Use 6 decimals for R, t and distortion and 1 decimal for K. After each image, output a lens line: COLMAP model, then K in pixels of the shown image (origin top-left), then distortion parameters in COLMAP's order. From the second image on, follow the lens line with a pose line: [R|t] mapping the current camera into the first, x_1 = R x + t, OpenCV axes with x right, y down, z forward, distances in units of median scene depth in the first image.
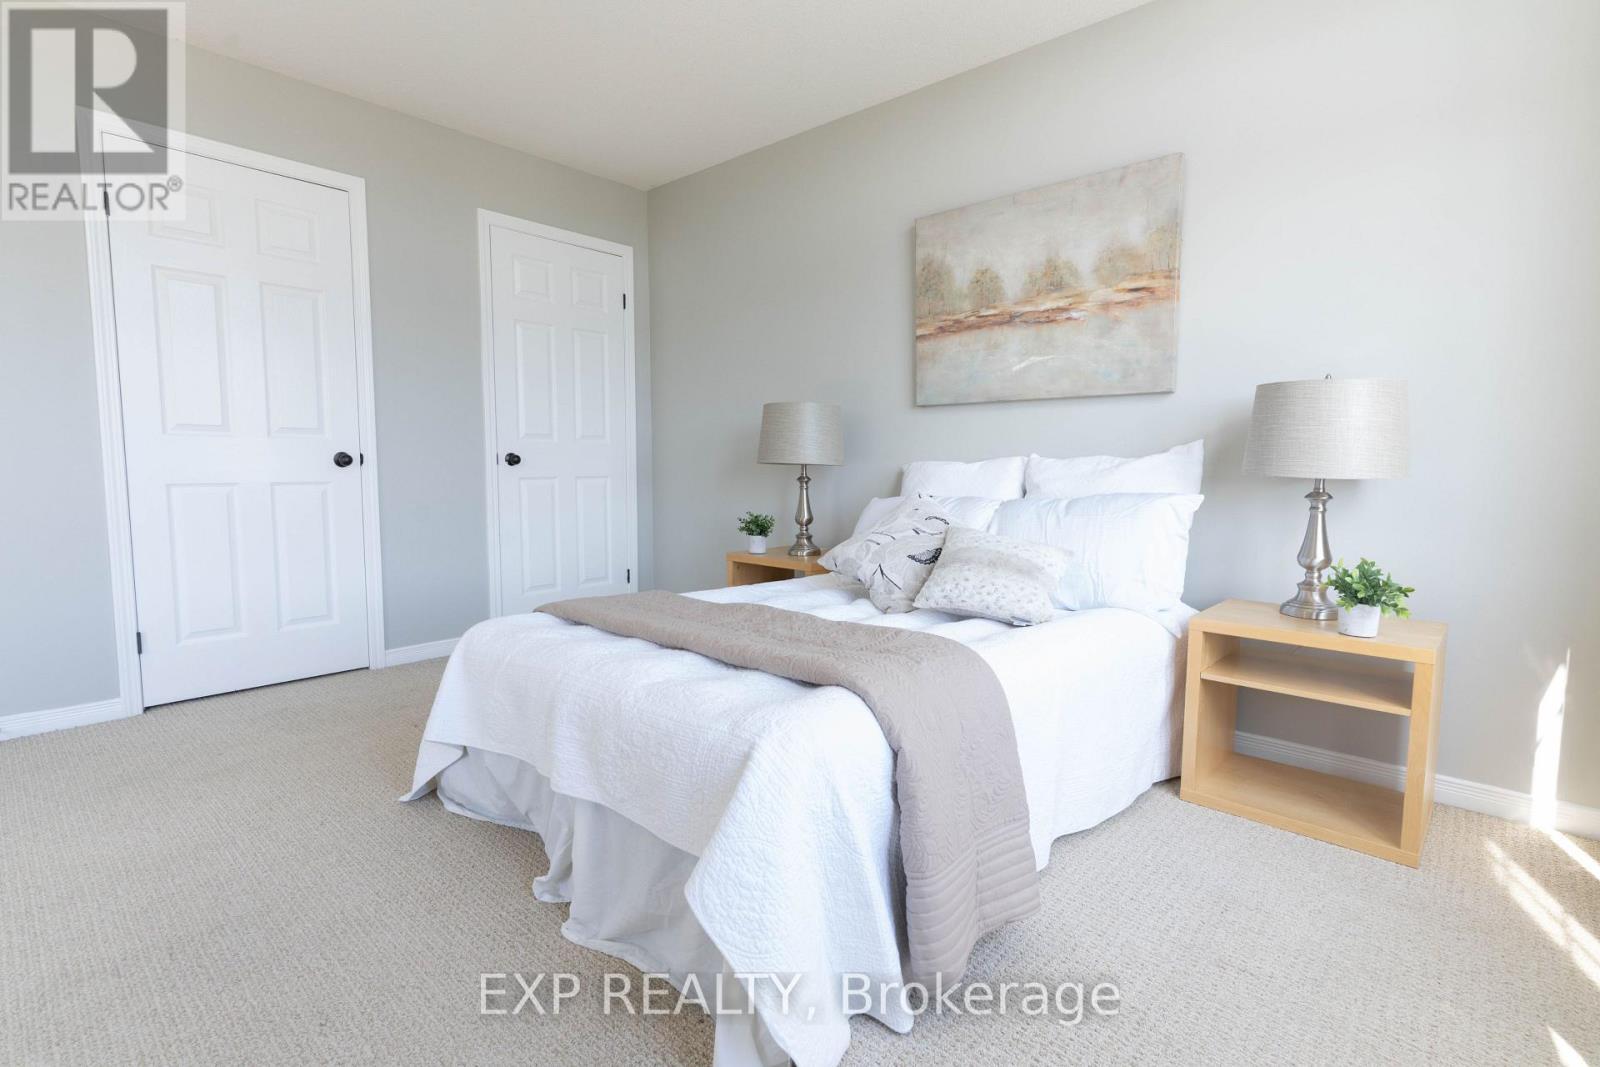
lens RADIAL K [[757.8, 0, 801.0], [0, 757.8, 530.9], [0, 0, 1]] dist [0.003973, 0.000197]
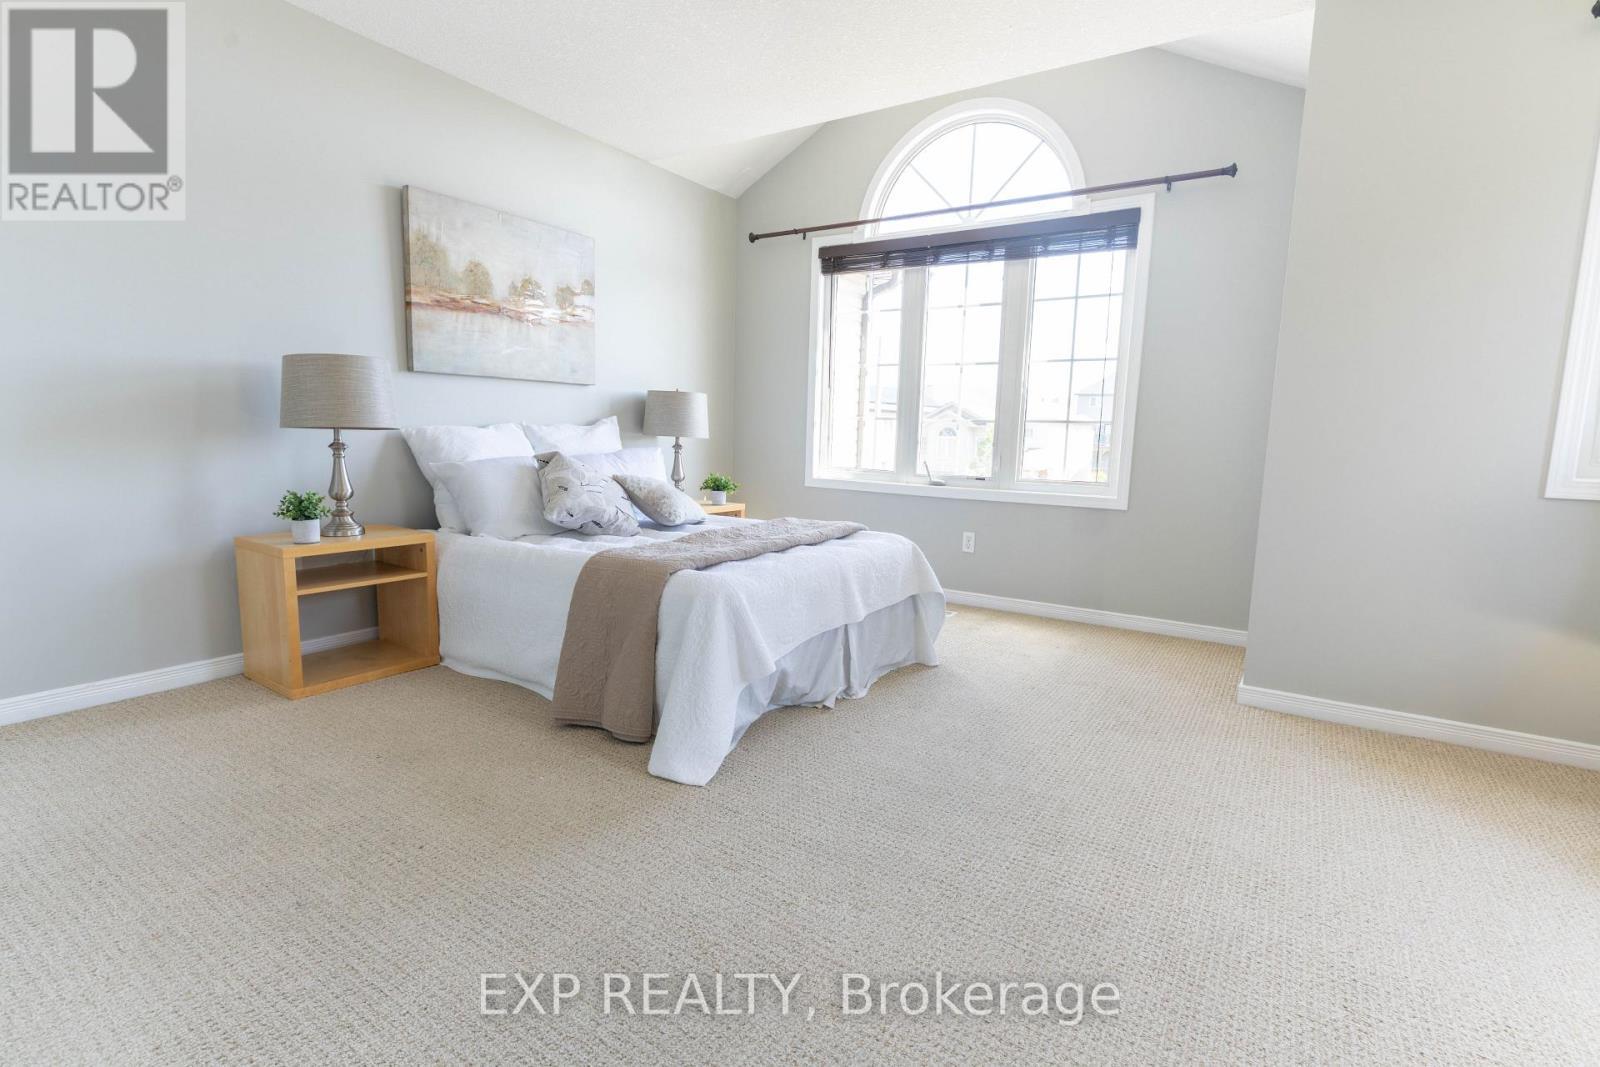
lens RADIAL K [[757.8, 0, 801.0], [0, 757.8, 530.9], [0, 0, 1]] dist [0.003973, 0.000197]
pose [[-0.157125, -0.141430, 0.977399, -1.034587], [0.061373, 0.986381, 0.152596, -0.079585], [-0.985670, 0.083963, -0.146305, 0.693432]]
